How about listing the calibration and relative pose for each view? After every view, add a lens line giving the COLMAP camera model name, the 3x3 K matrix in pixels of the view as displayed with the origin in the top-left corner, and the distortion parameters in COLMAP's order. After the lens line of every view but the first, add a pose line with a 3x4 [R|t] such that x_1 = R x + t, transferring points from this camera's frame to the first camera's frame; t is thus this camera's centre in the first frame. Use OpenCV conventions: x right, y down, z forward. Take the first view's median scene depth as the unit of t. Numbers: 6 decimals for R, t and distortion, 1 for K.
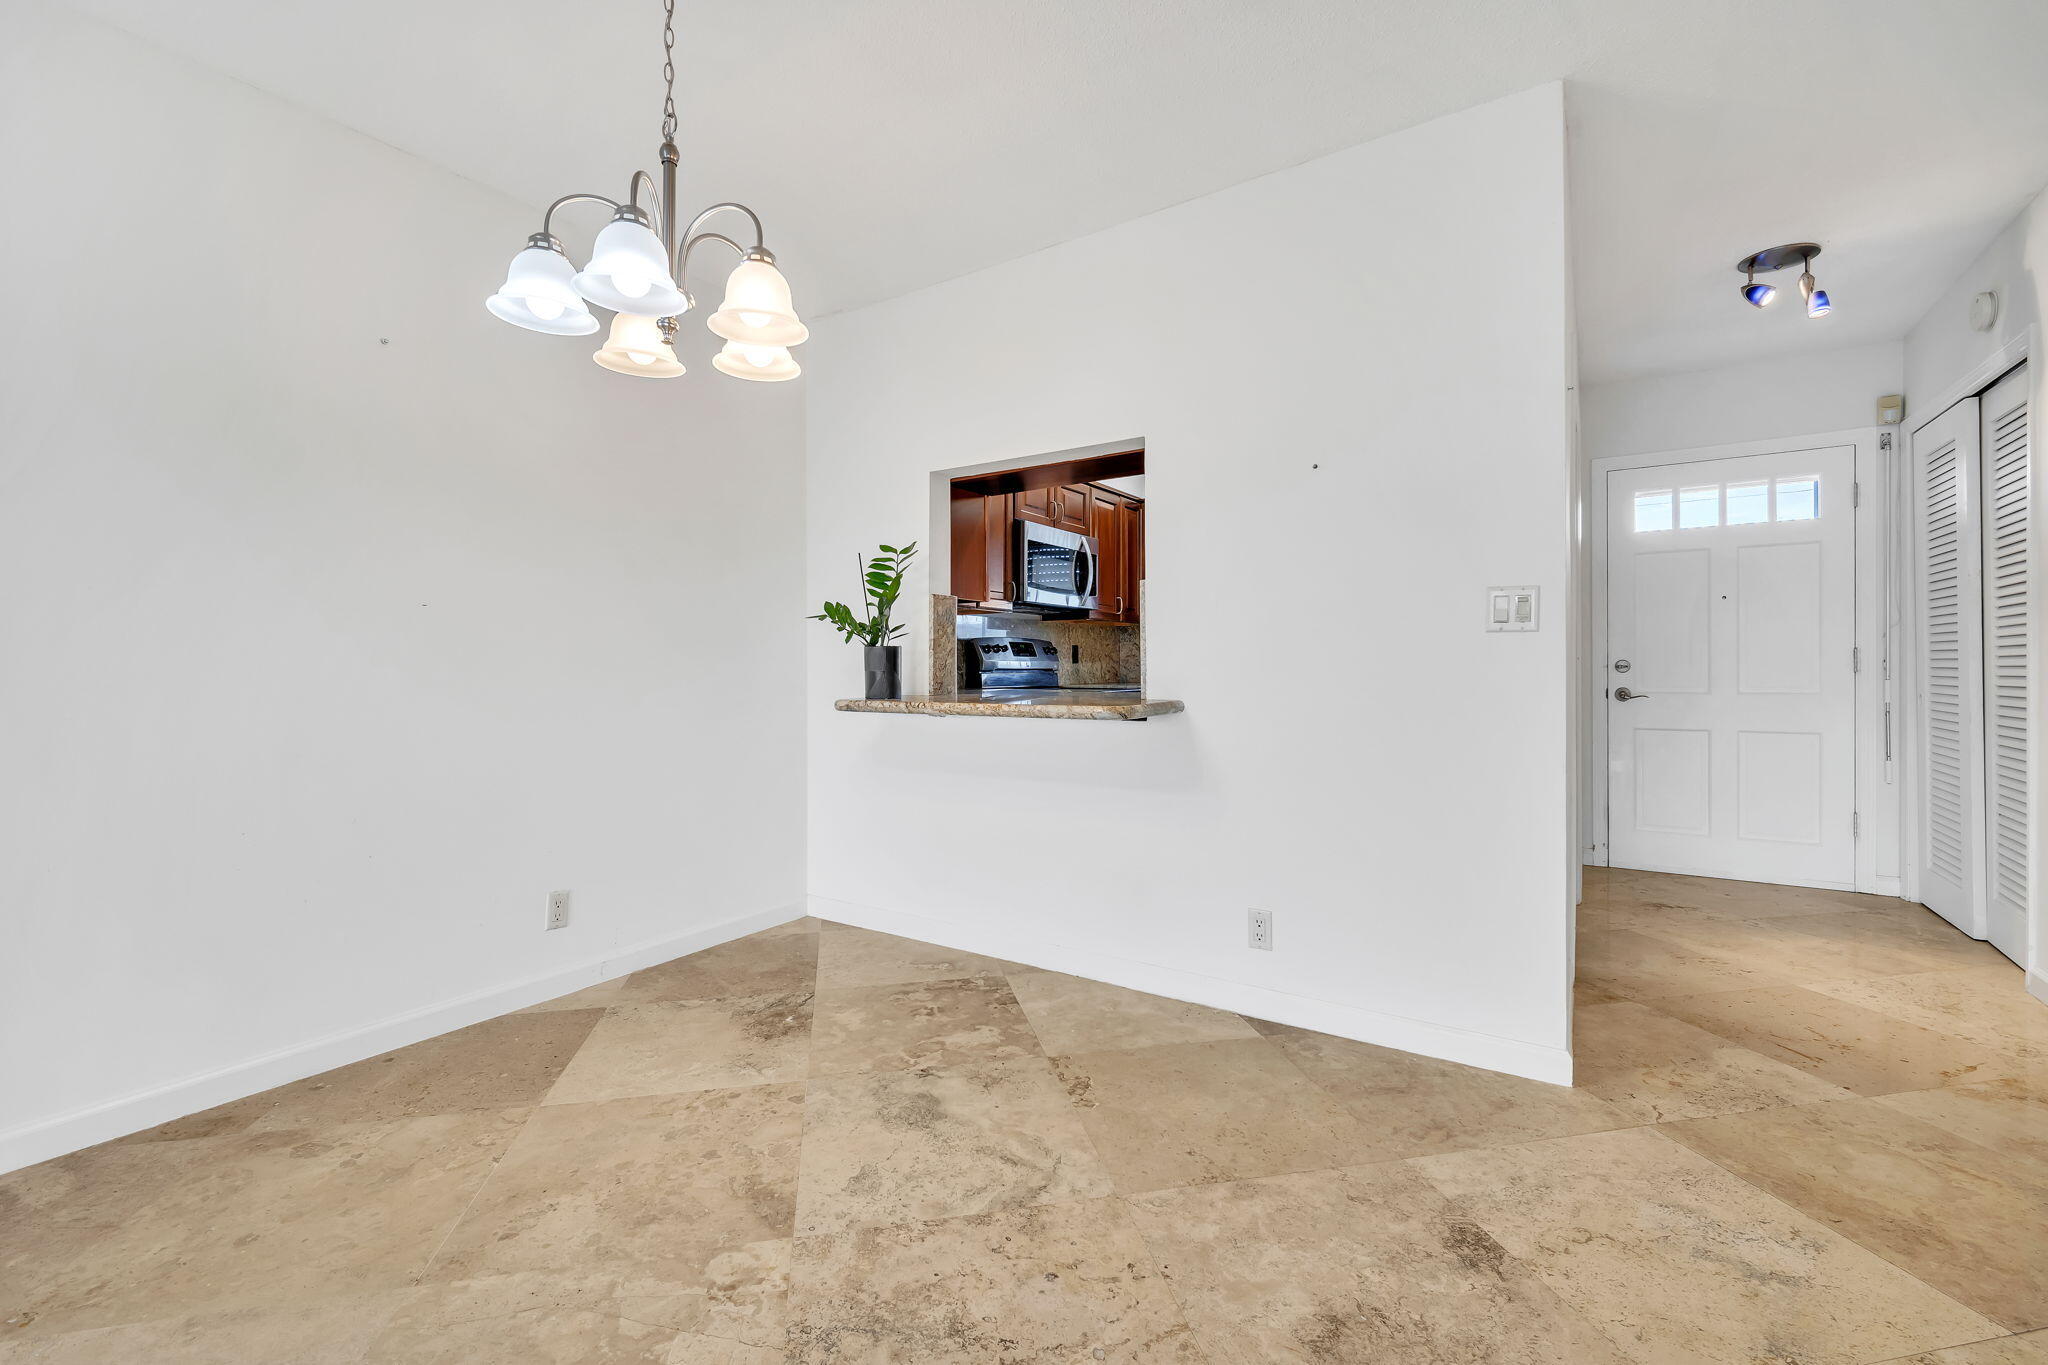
lens RADIAL K [[874.9, 0, 1017.3], [0, 874.9, 667.0], [0, 0, 1]] dist [-0.001254, -0.000273]
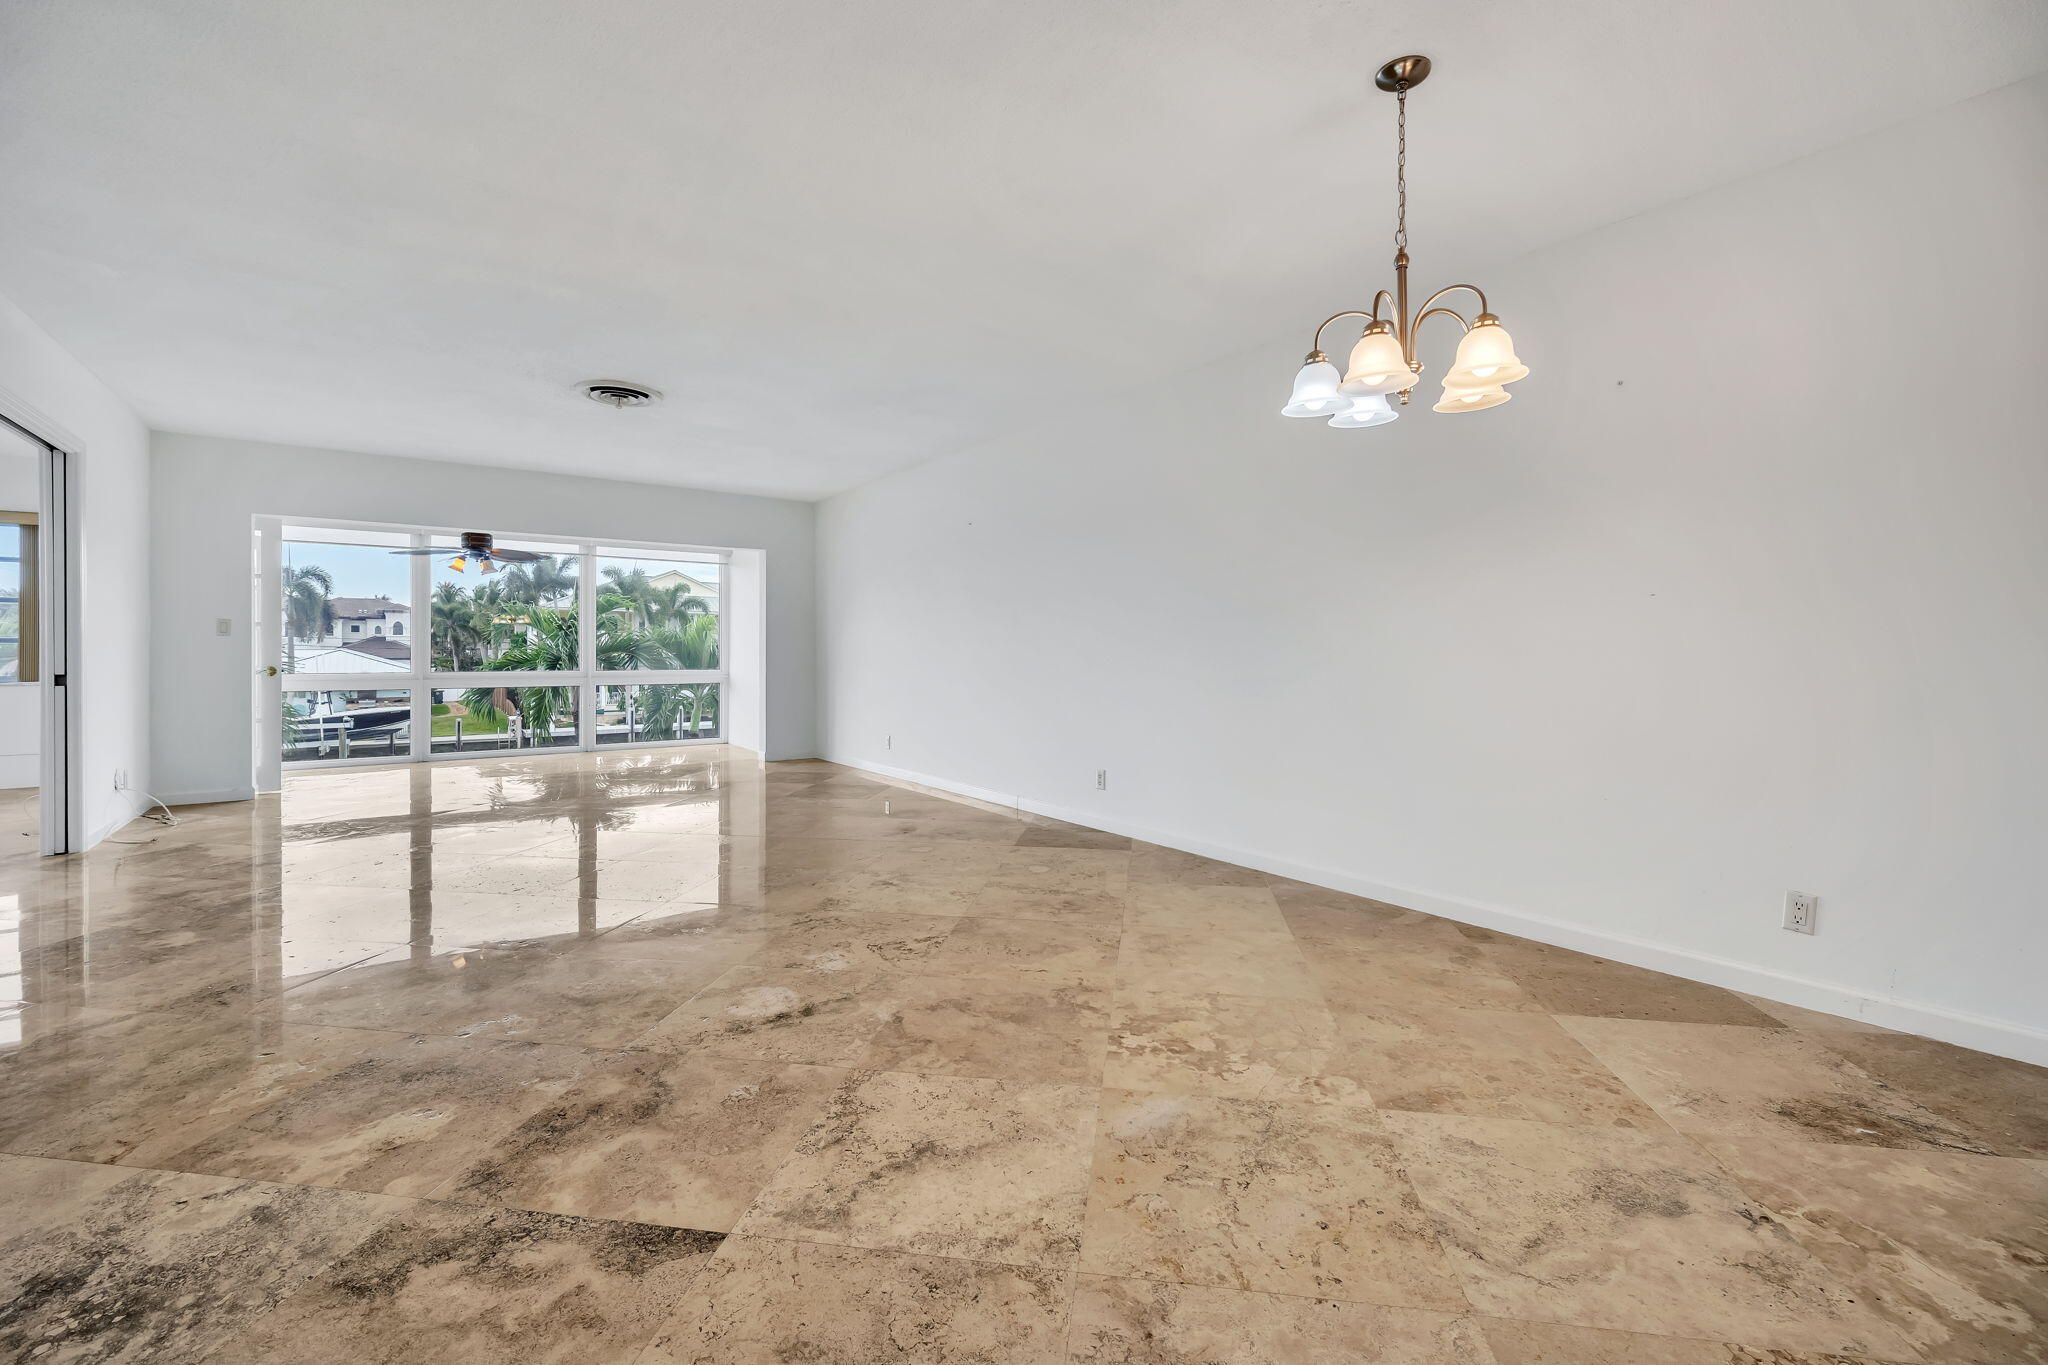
lens RADIAL K [[879.6, 0, 1011.6], [0, 879.6, 655.5], [0, 0, 1]] dist [0.001480, -0.000193]
pose [[-0.364400, 0.007158, -0.931215, 0.981820], [0.002255, 0.999974, 0.006804, -0.000481], [0.931240, 0.000380, -0.364407, 0.874865]]
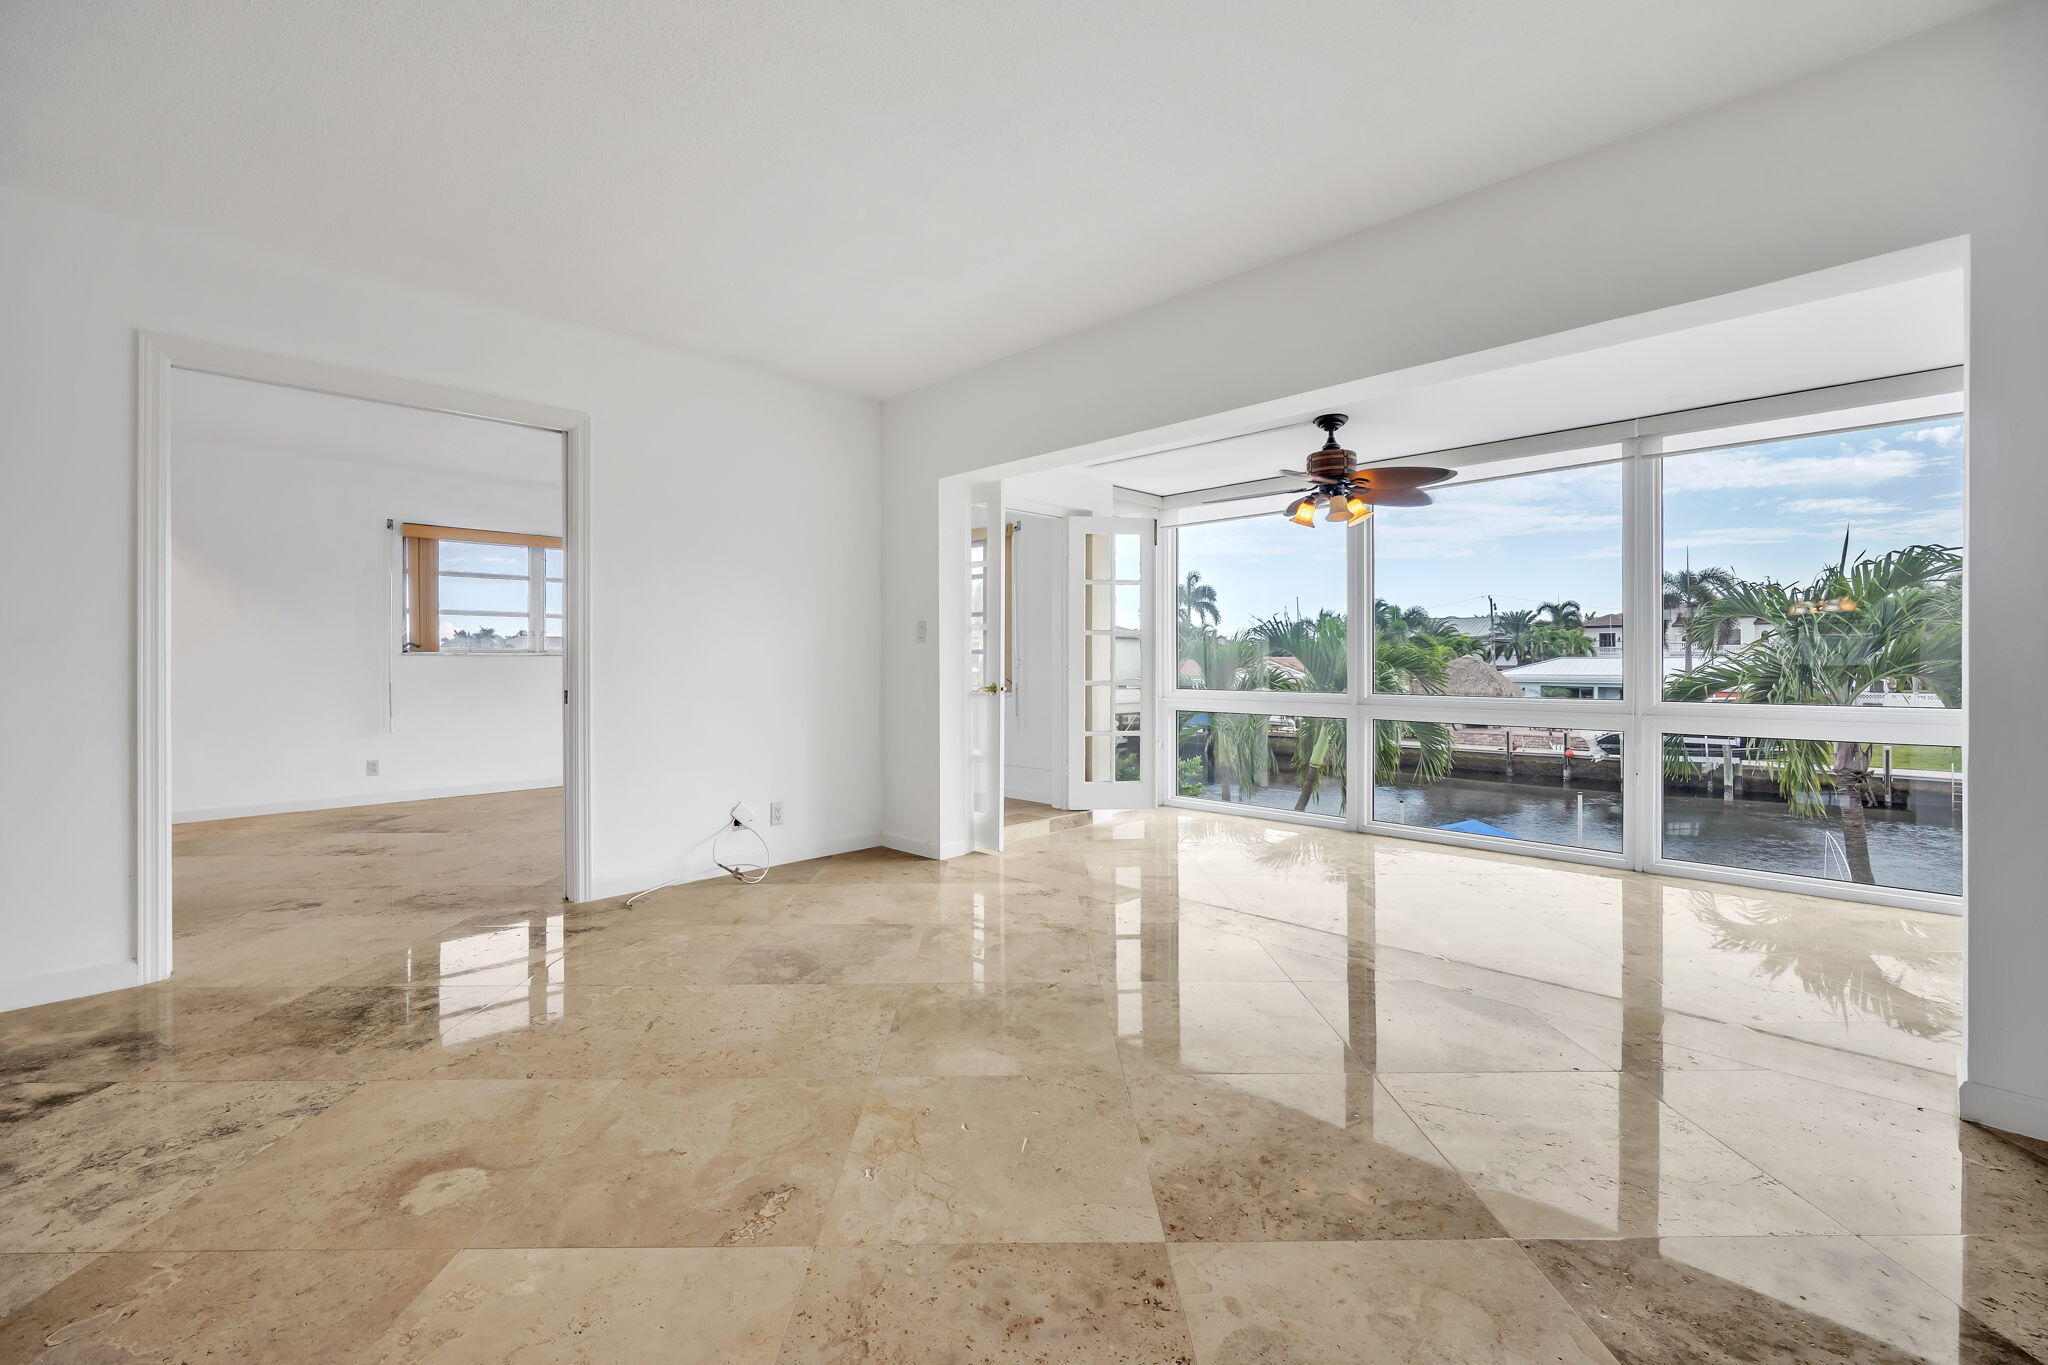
lens RADIAL K [[861.5, 0, 1020.3], [0, 861.5, 665.5], [0, 0, 1]] dist [0.000971, 0.000043]
pose [[-0.980089, 0.006007, 0.198470, -1.973673], [0.006475, 0.999978, 0.001711, 0.006180], [-0.198455, 0.002962, -0.980106, -0.754488]]
